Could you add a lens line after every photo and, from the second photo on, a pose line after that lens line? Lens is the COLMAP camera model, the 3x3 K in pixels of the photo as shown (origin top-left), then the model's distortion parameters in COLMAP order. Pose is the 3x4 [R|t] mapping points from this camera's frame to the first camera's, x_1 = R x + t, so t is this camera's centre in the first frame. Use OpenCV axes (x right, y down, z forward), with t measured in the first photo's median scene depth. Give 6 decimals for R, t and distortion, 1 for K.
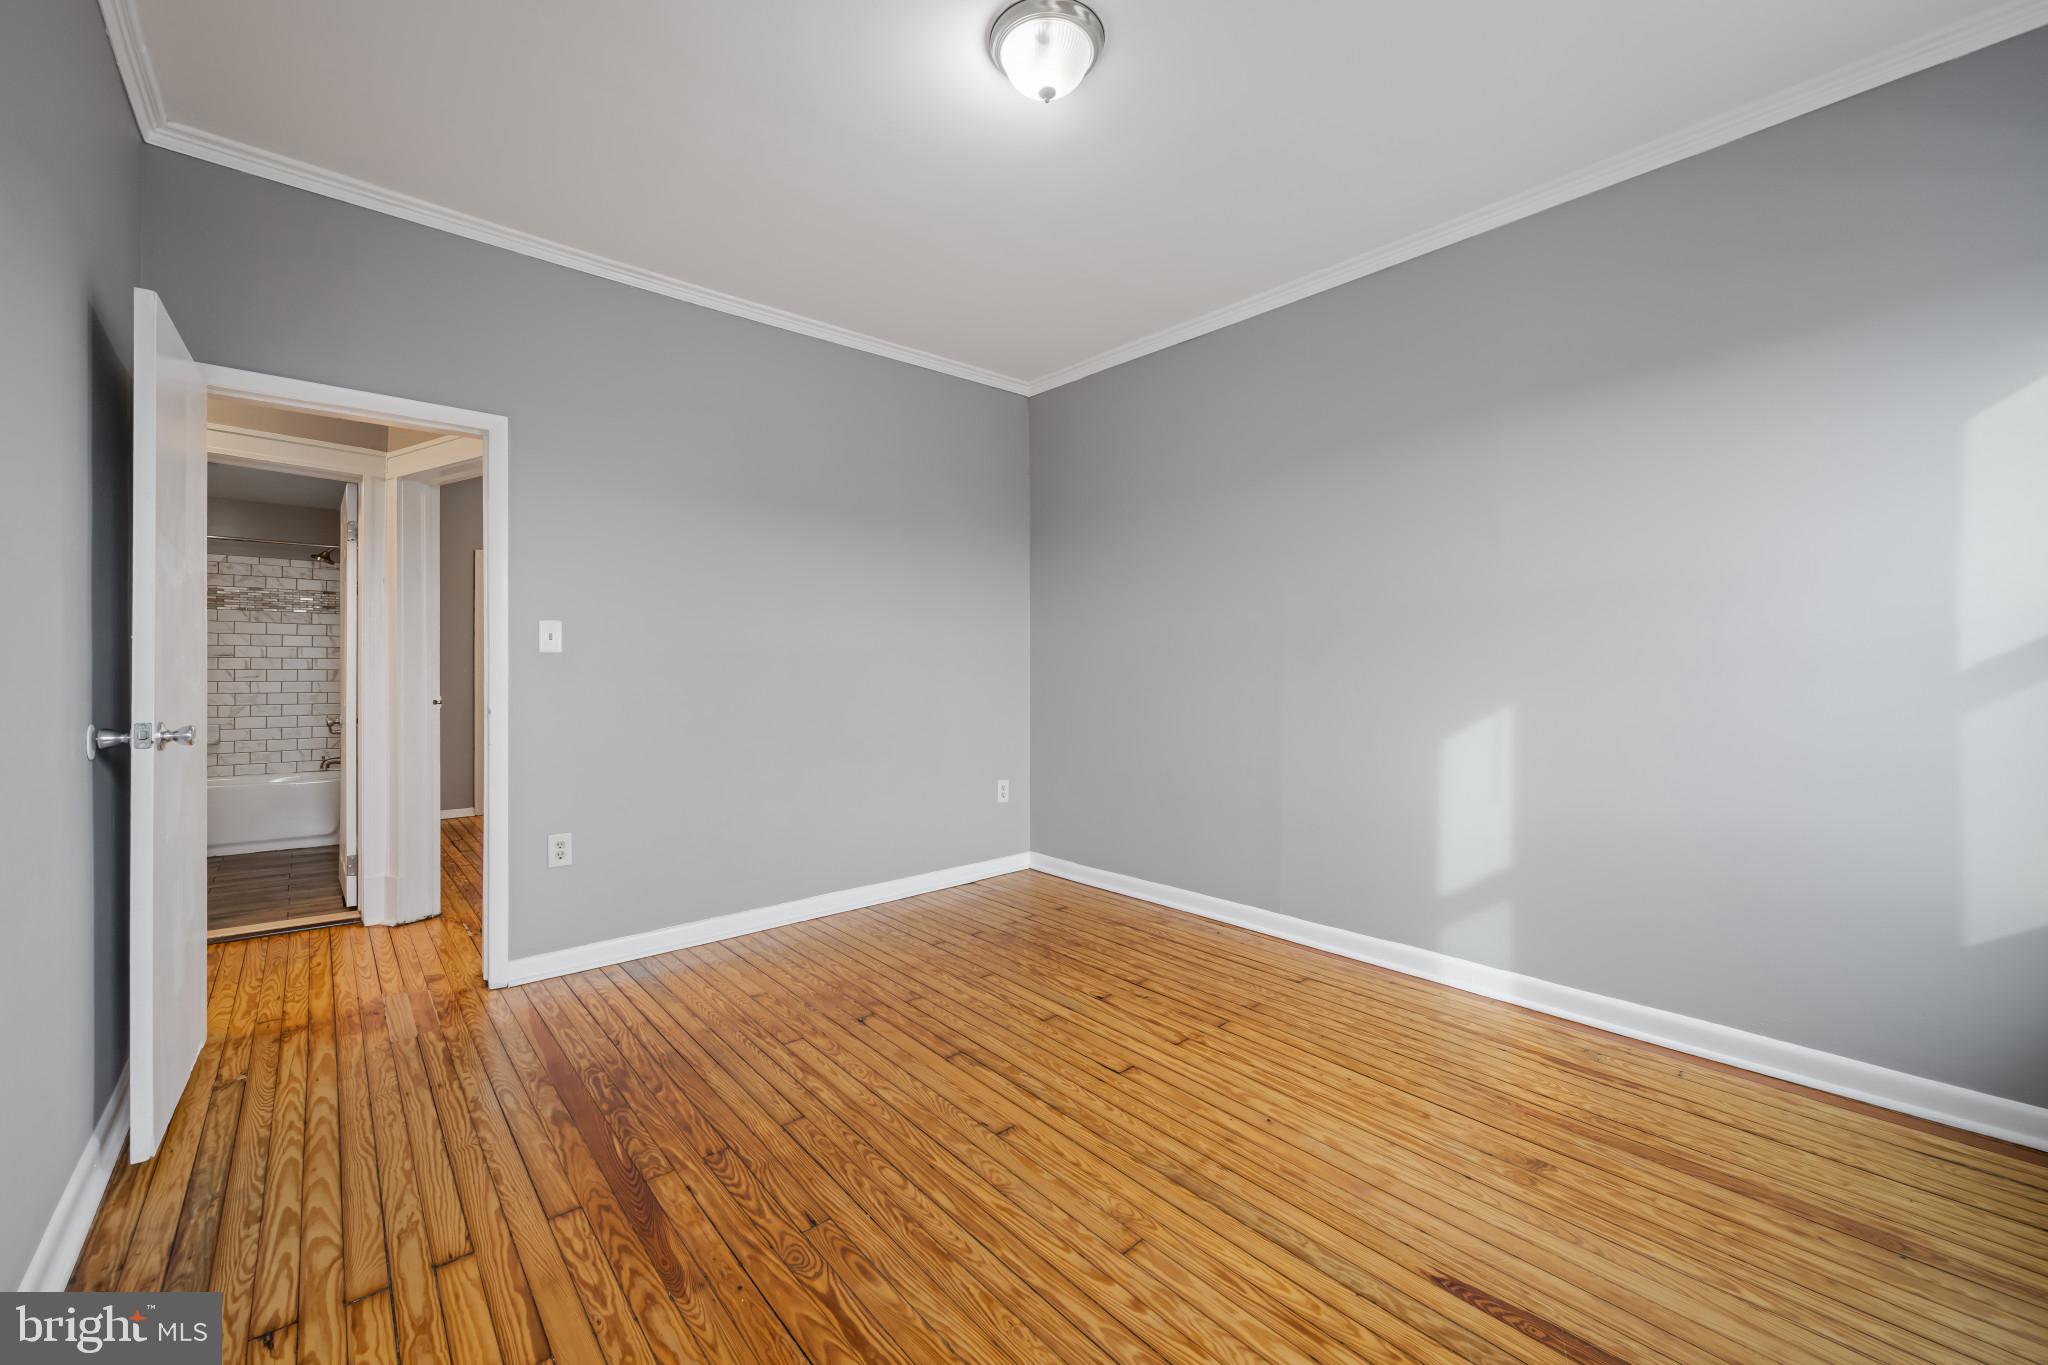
lens RADIAL K [[803.0, 0, 1018.8], [0, 803.0, 684.5], [0, 0, 1]] dist [-0.002262, -0.000245]
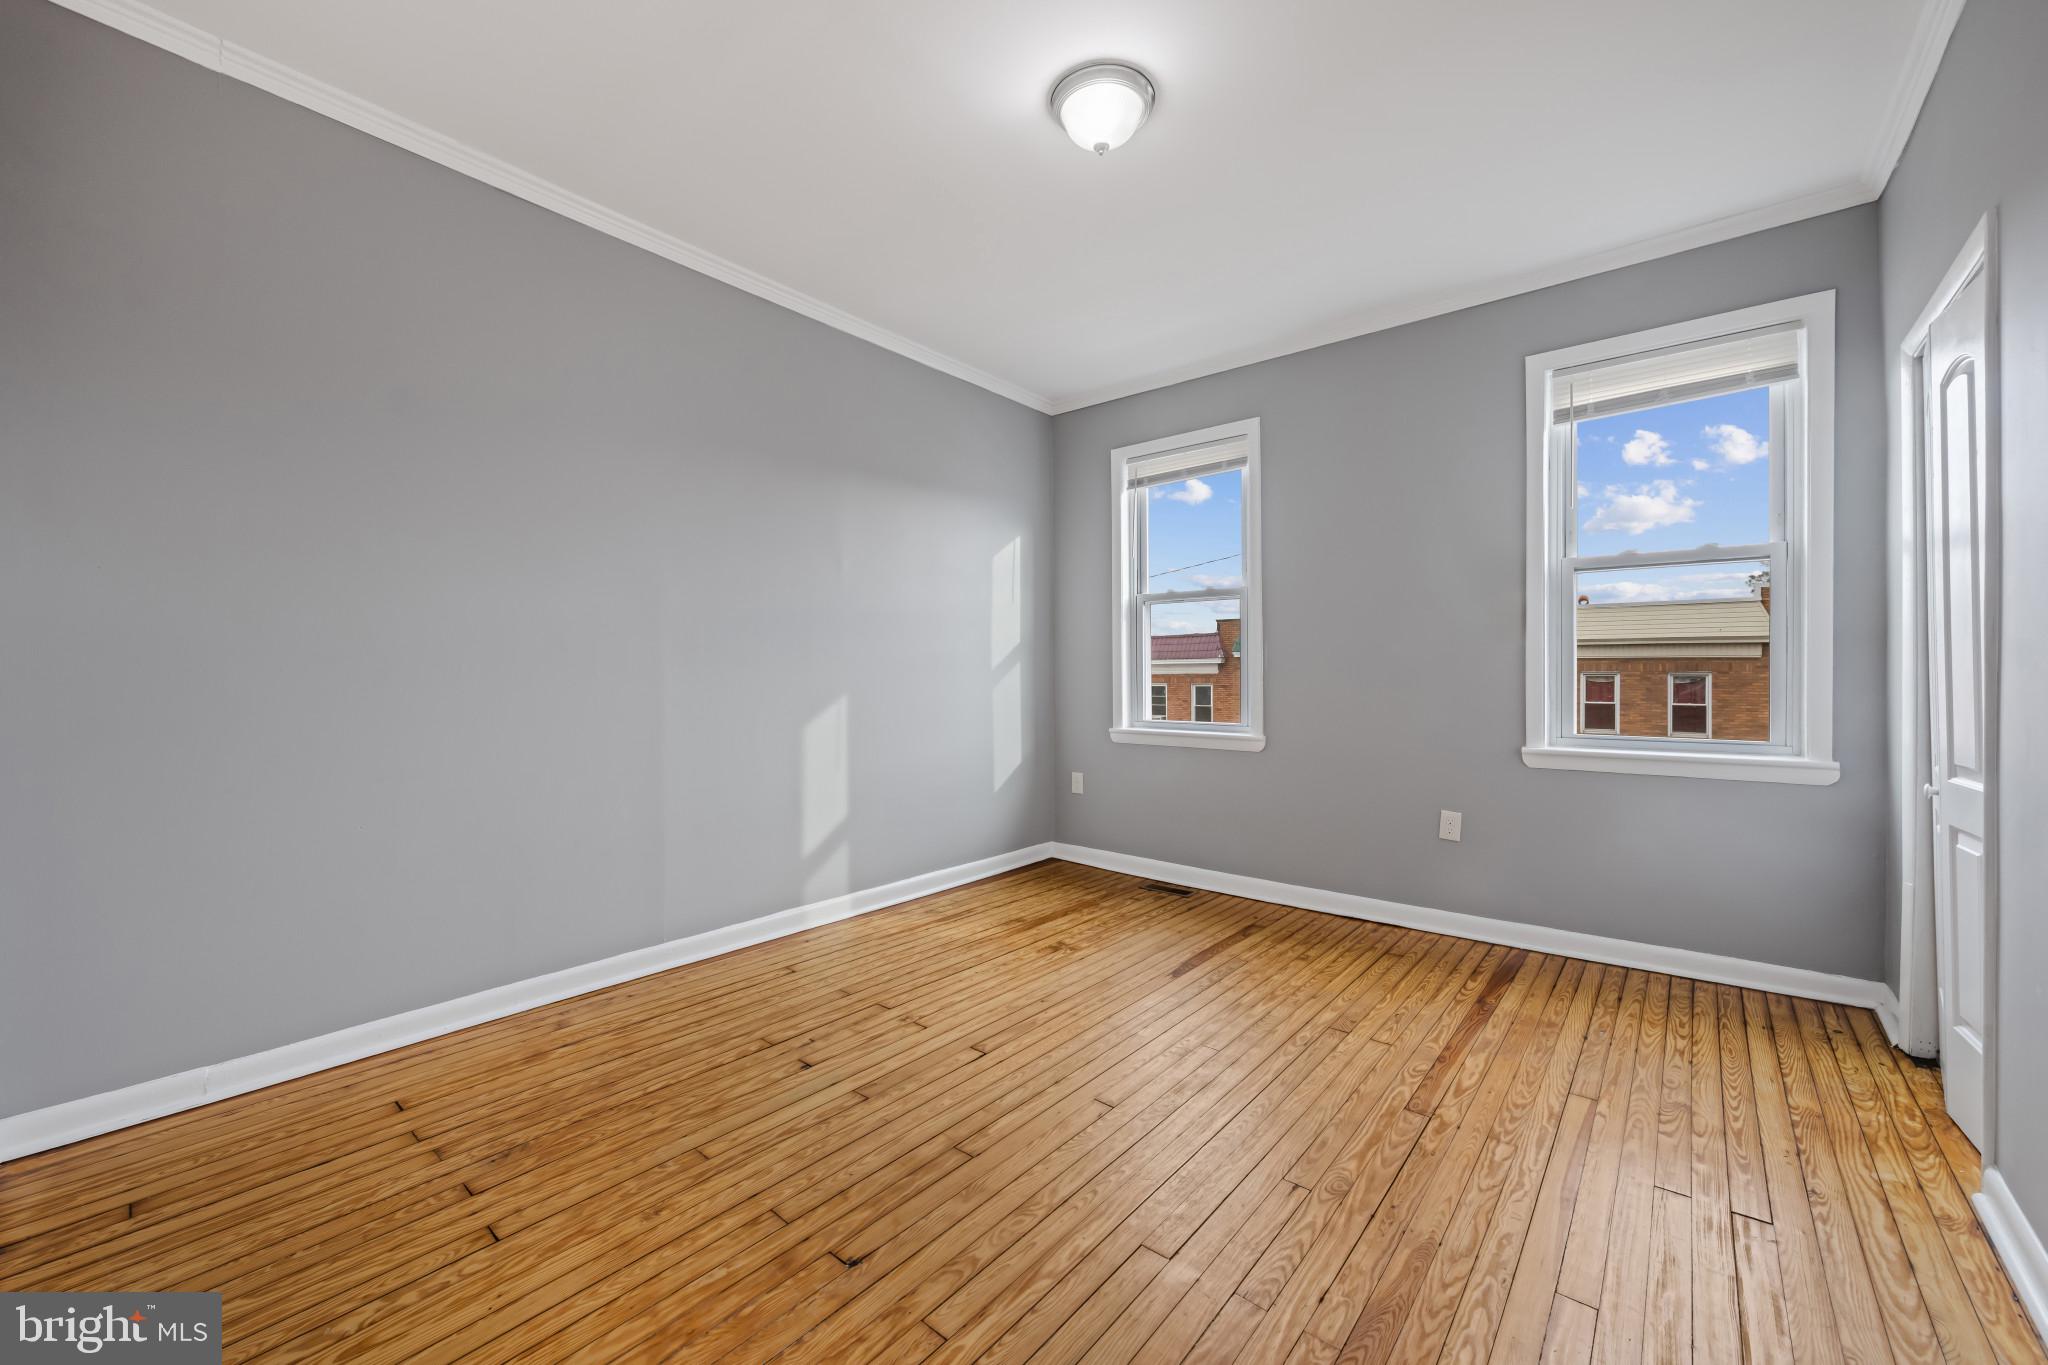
lens RADIAL K [[803.0, 0, 1018.8], [0, 803.0, 684.5], [0, 0, 1]] dist [-0.002262, -0.000245]
pose [[-0.152353, -0.017395, 0.988173, -0.811723], [0.018194, 0.999626, 0.020401, -0.016085], [-0.988159, 0.021087, -0.151979, 0.988177]]
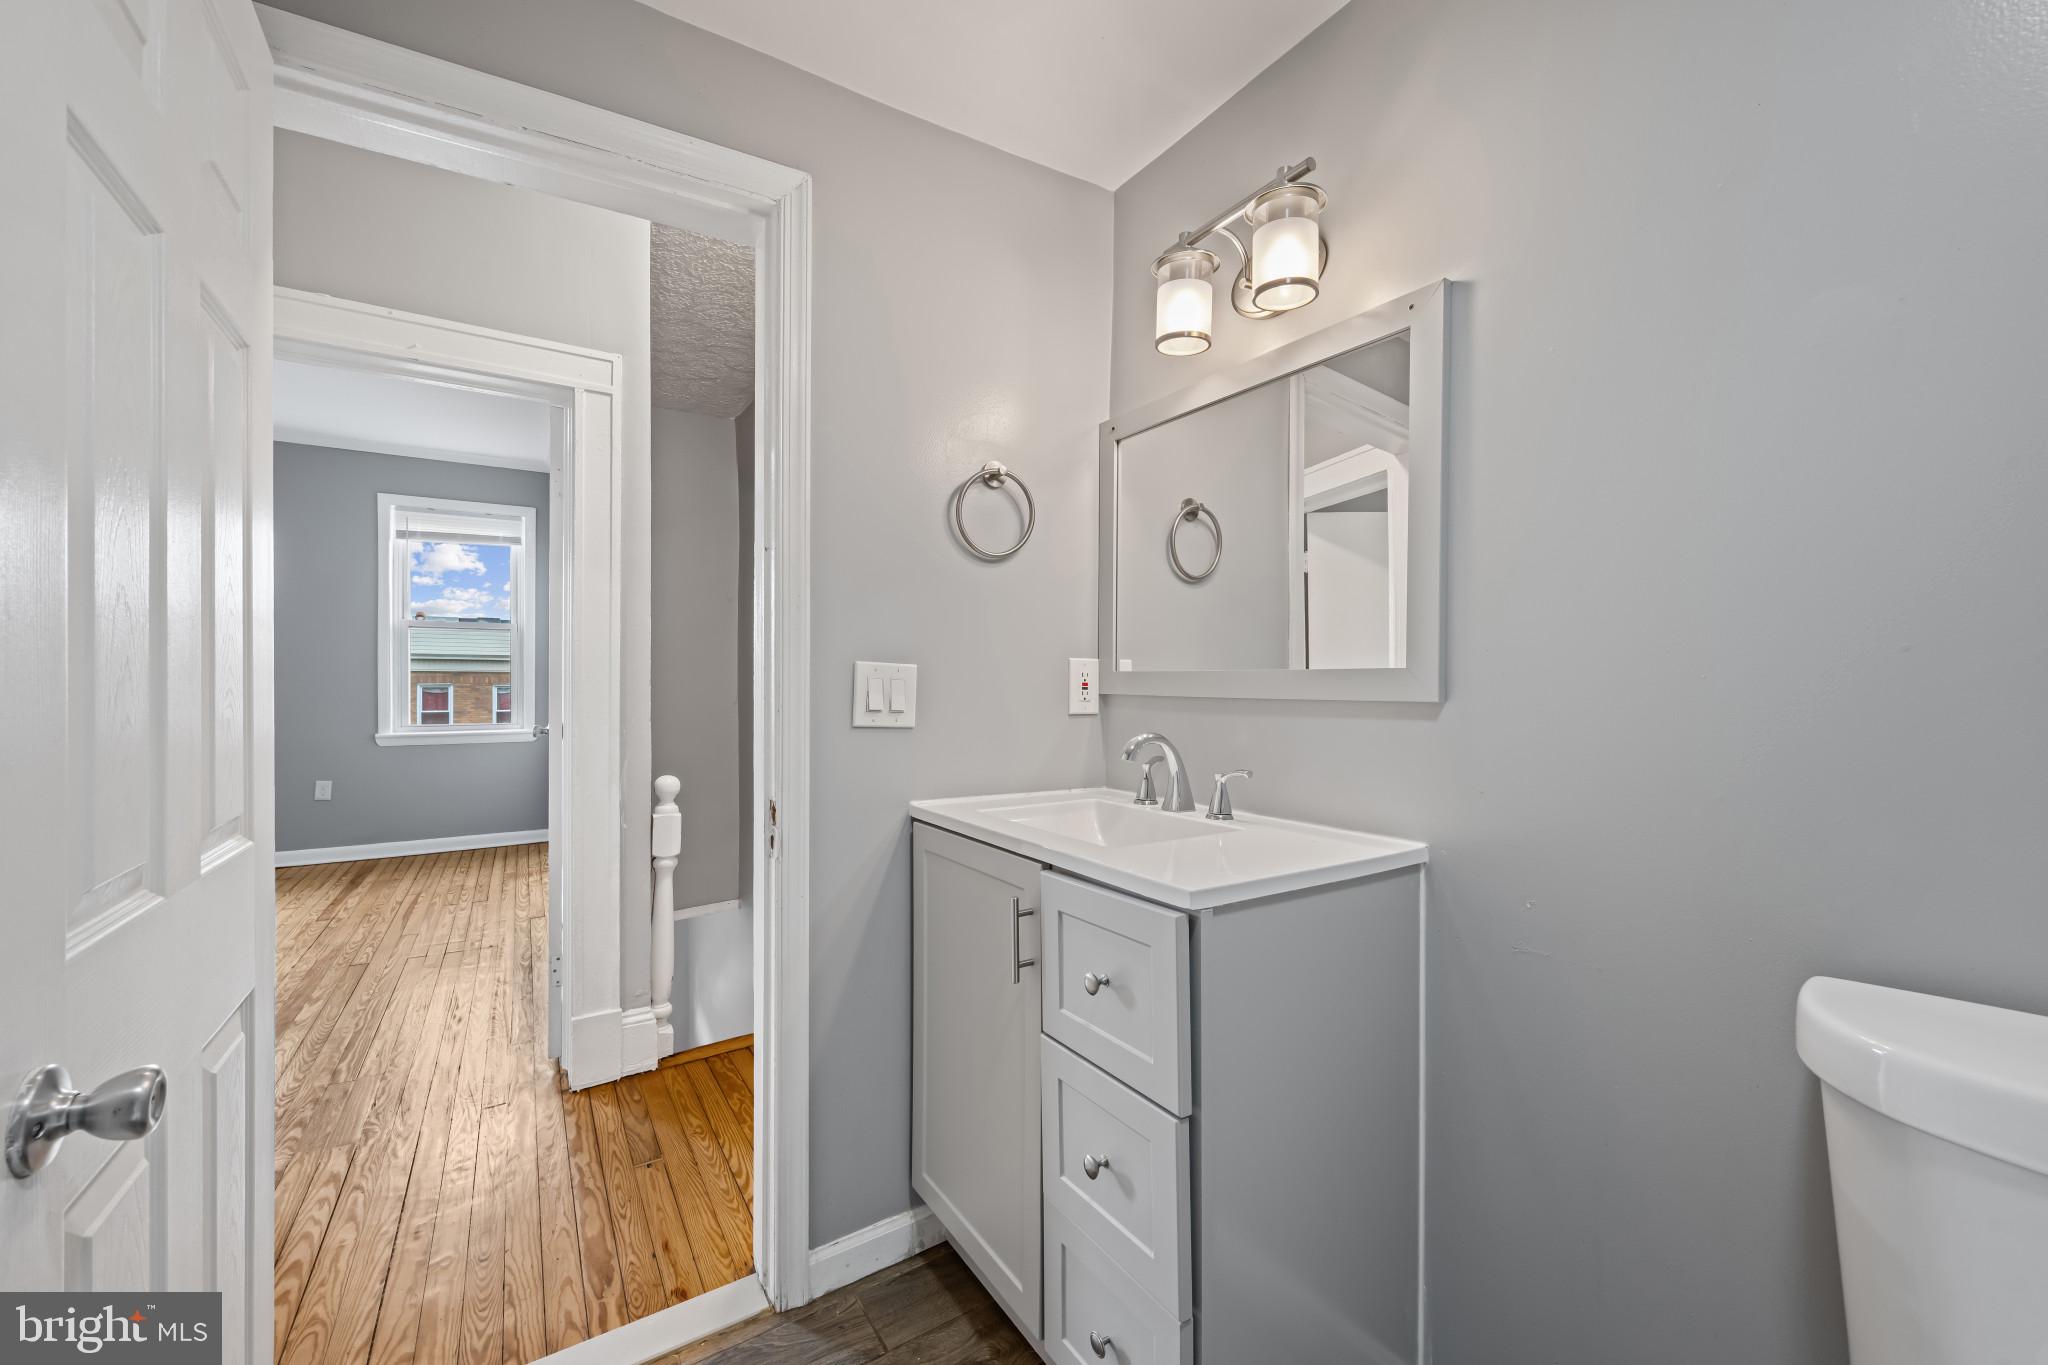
lens RADIAL K [[803.0, 0, 1018.8], [0, 803.0, 684.5], [0, 0, 1]] dist [-0.002262, -0.000245]
pose [[-0.986554, -0.008712, 0.163202, -1.649395], [-0.006170, 0.999852, 0.016072, -0.046461], [-0.163318, 0.014849, -0.986462, 1.774569]]
